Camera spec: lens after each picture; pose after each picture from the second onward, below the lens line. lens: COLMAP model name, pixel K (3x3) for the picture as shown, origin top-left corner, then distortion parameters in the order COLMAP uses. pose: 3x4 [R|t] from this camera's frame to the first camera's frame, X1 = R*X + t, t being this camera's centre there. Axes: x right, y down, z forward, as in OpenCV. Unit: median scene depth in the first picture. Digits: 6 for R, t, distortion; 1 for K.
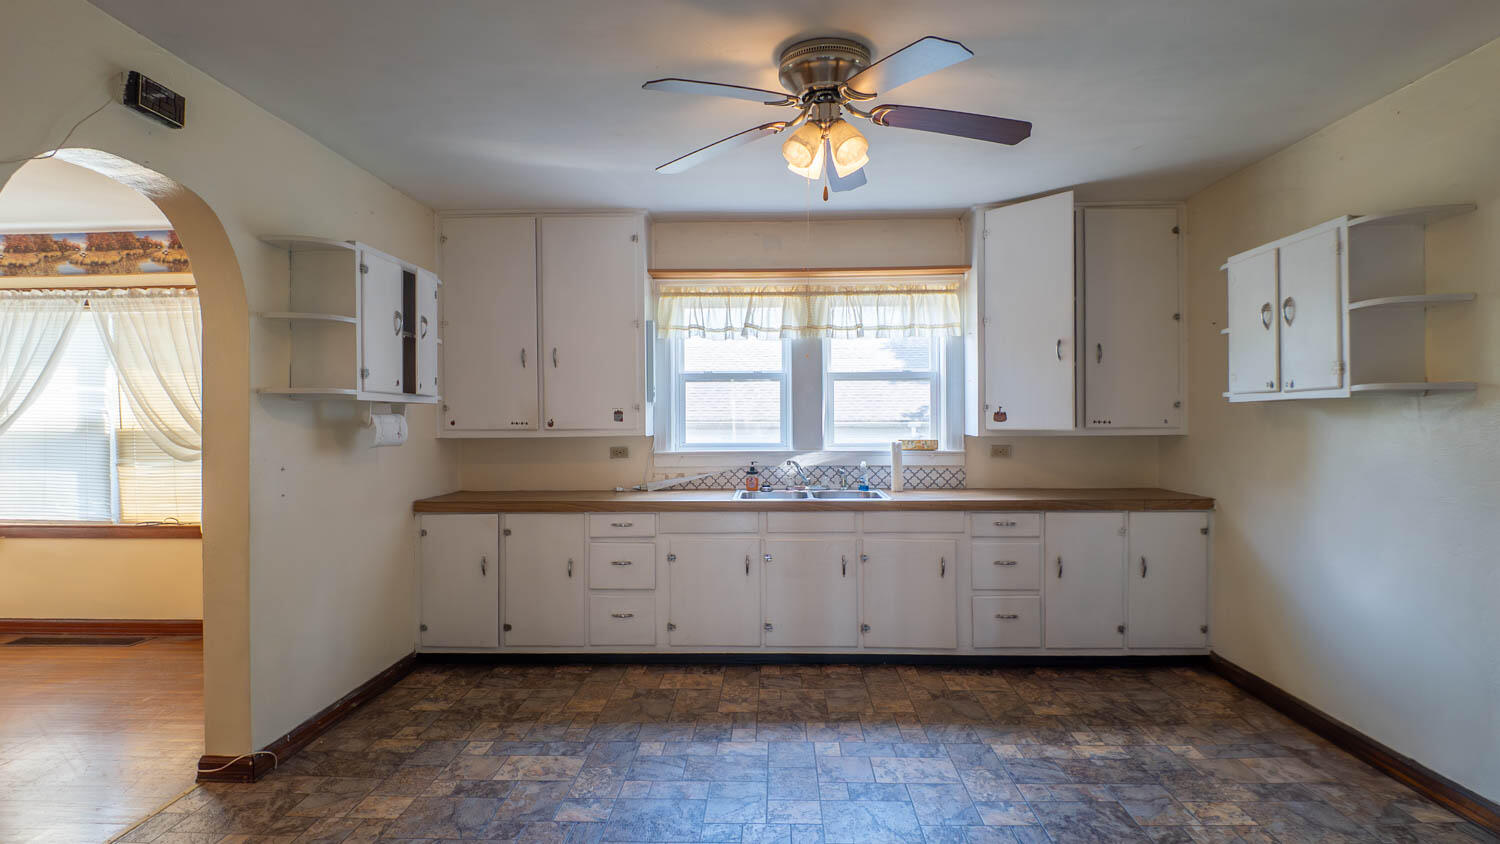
lens RADIAL K [[773.5, 0, 745.2], [0, 773.5, 414.9], [0, 0, 1]] dist [0.010929, -0.009297]
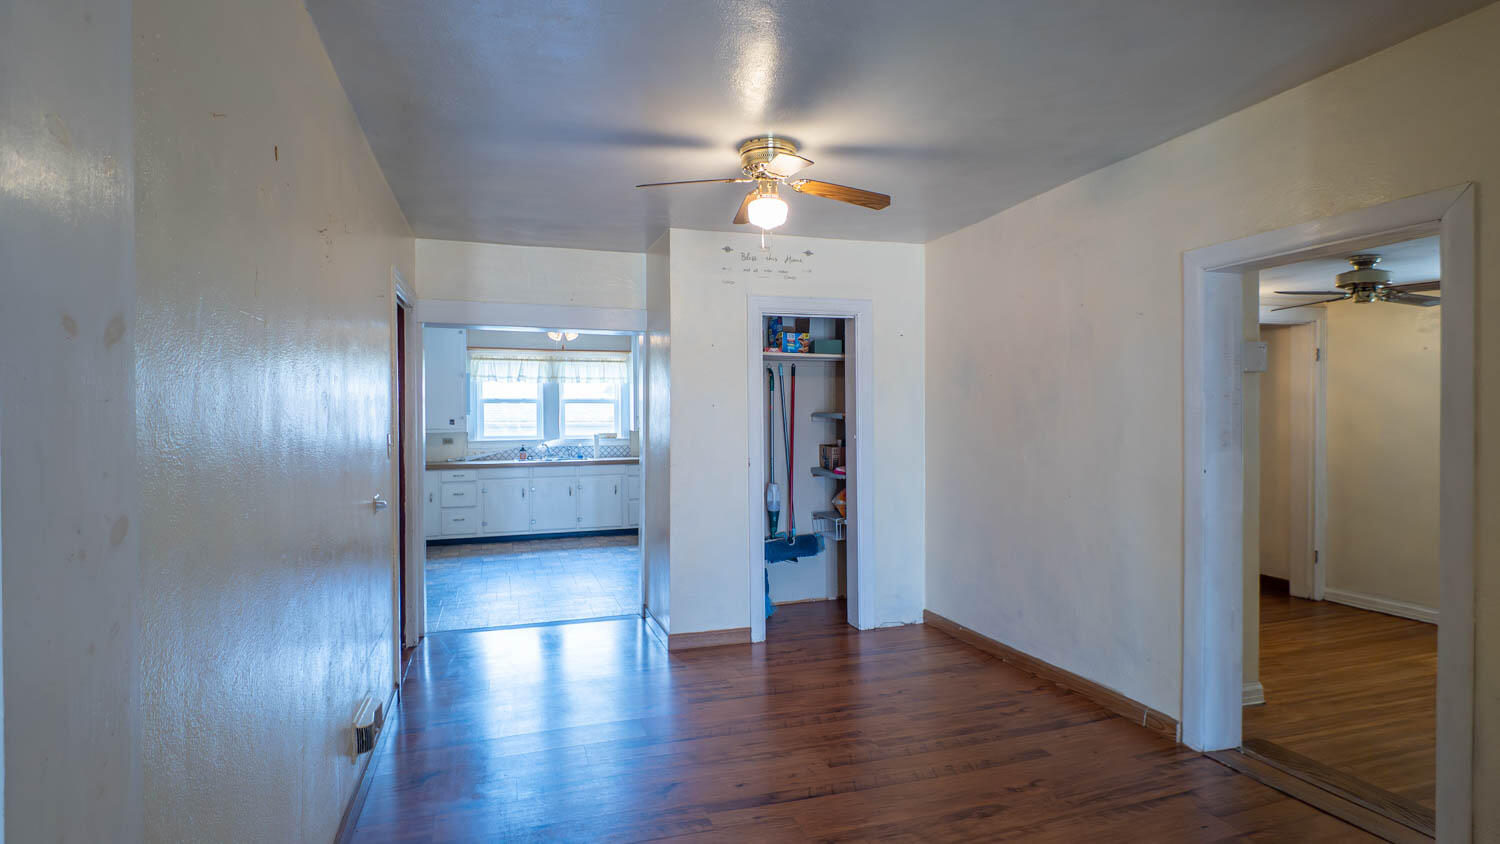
lens RADIAL K [[773.5, 0, 770.1], [0, 773.5, 417.8], [0, 0, 1]] dist [0.010929, -0.009297]
pose [[0.930181, -0.002313, 0.367095, -0.130248], [0.000905, 0.999992, 0.004009, -0.015878], [-0.367101, -0.003397, 0.930175, -1.084040]]
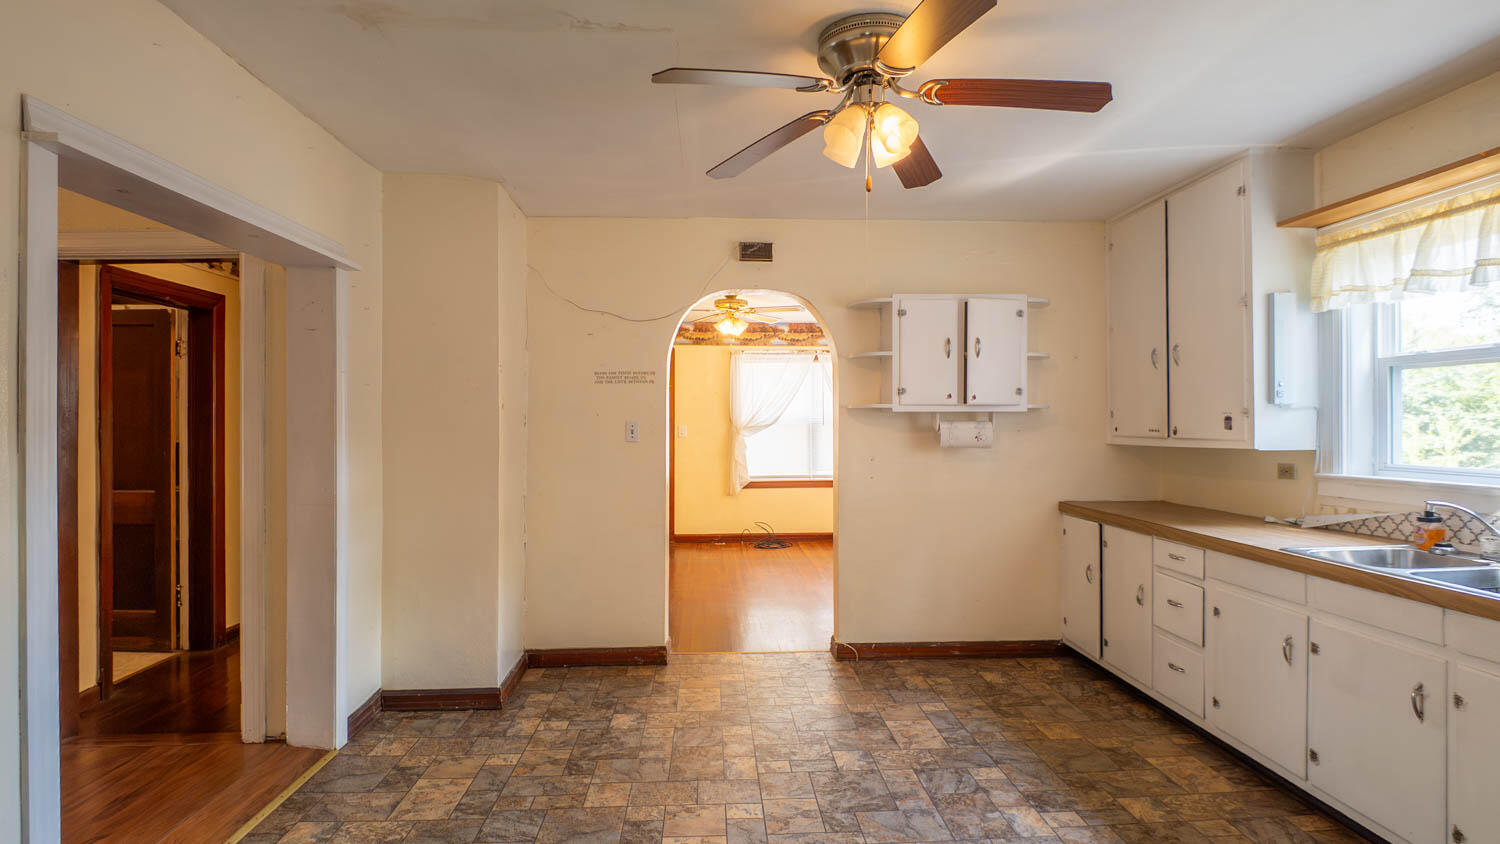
lens RADIAL K [[773.5, 0, 755.0], [0, 773.5, 420.2], [0, 0, 1]] dist [0.010929, -0.009297]
pose [[0.097348, -0.000718, -0.995250, 0.554617], [0.005465, 0.999985, -0.000186, -0.003933], [0.995235, -0.005421, 0.097350, 0.431204]]
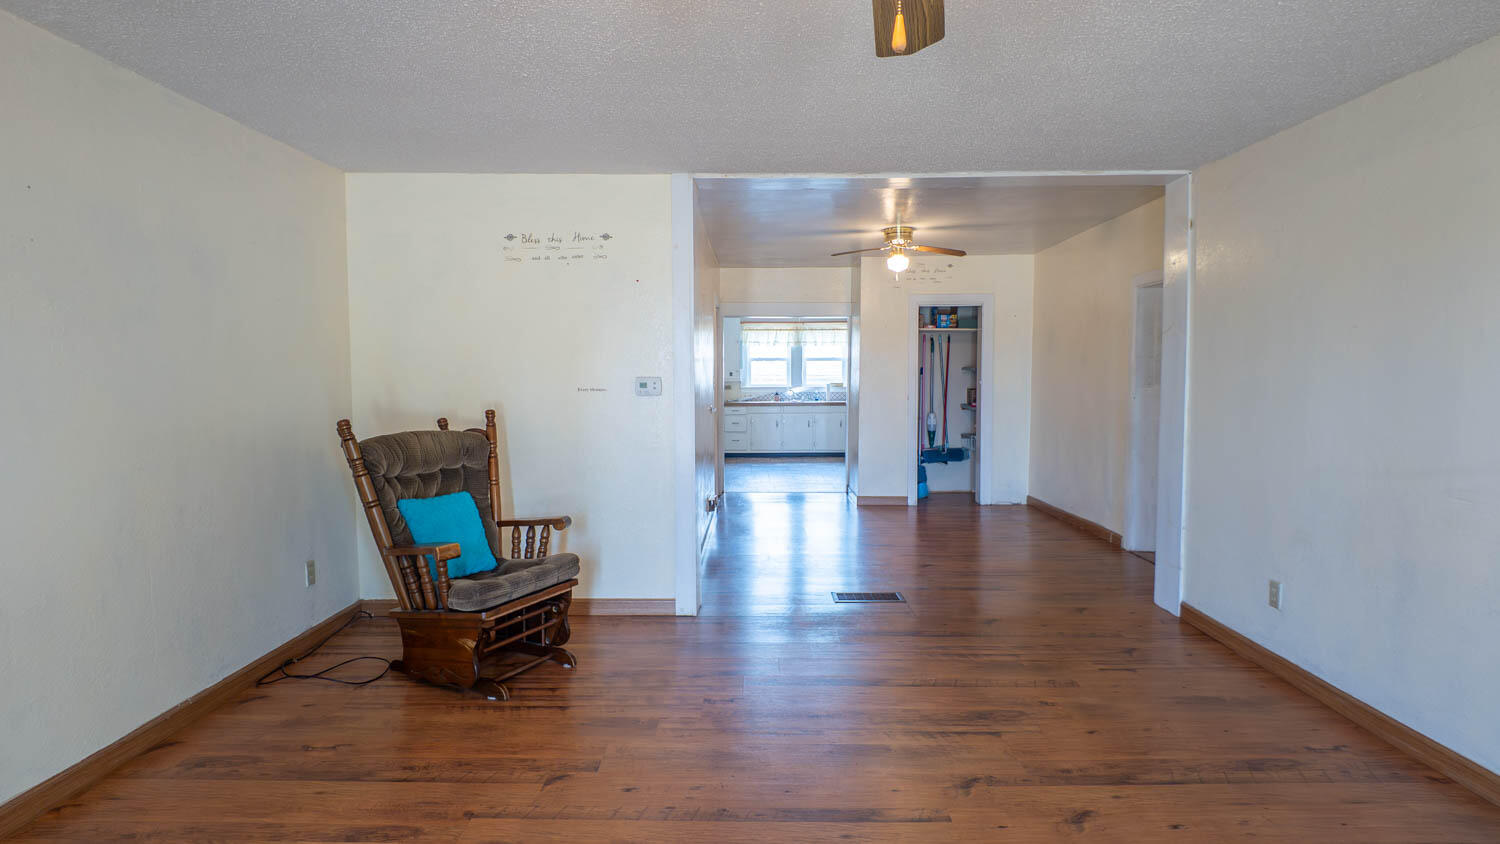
lens RADIAL K [[773.5, 0, 745.5], [0, 773.5, 415.2], [0, 0, 1]] dist [0.010929, -0.009297]
pose [[0.999625, -0.001358, 0.027365, -0.181835], [-0.000193, 0.998398, 0.056583, -0.008685], [-0.027398, -0.056567, 0.998023, -1.799010]]
